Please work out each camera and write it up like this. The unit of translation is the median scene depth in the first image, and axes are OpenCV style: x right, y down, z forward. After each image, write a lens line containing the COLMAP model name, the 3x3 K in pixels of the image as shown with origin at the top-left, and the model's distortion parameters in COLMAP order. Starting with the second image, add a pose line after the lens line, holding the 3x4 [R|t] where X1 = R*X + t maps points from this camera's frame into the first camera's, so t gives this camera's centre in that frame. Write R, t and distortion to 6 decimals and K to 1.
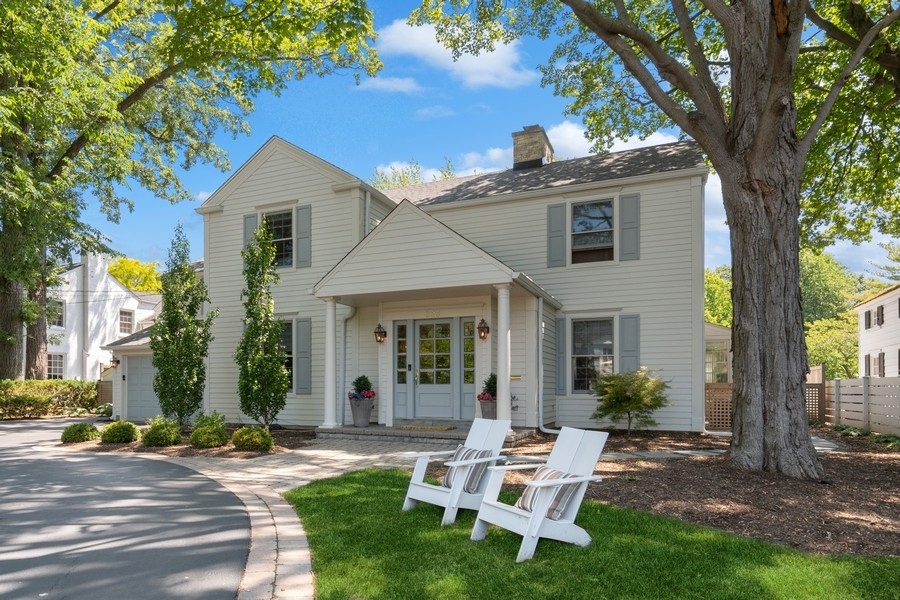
lens RADIAL K [[554.3, 0, 449.2], [0, 554.3, 326.8], [0, 0, 1]] dist [-0.009716, -0.002413]
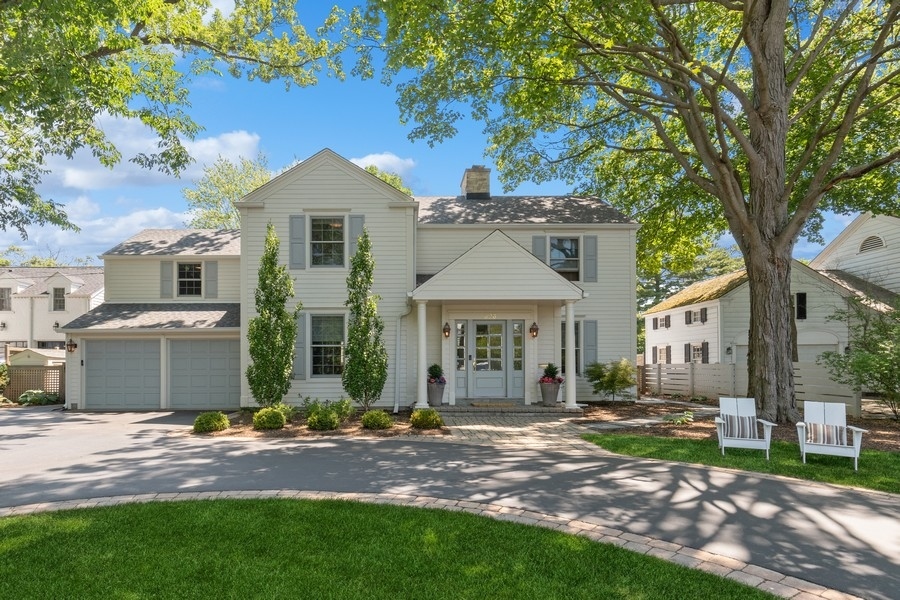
lens RADIAL K [[488.1, 0, 449.7], [0, 488.1, 300.2], [0, 0, 1]] dist [-0.006074, -0.000332]
pose [[0.913799, 0.050134, 0.403060, -0.551472], [-0.040598, 0.998657, -0.032173, -0.019334], [-0.404132, 0.013036, 0.914608, -0.003854]]
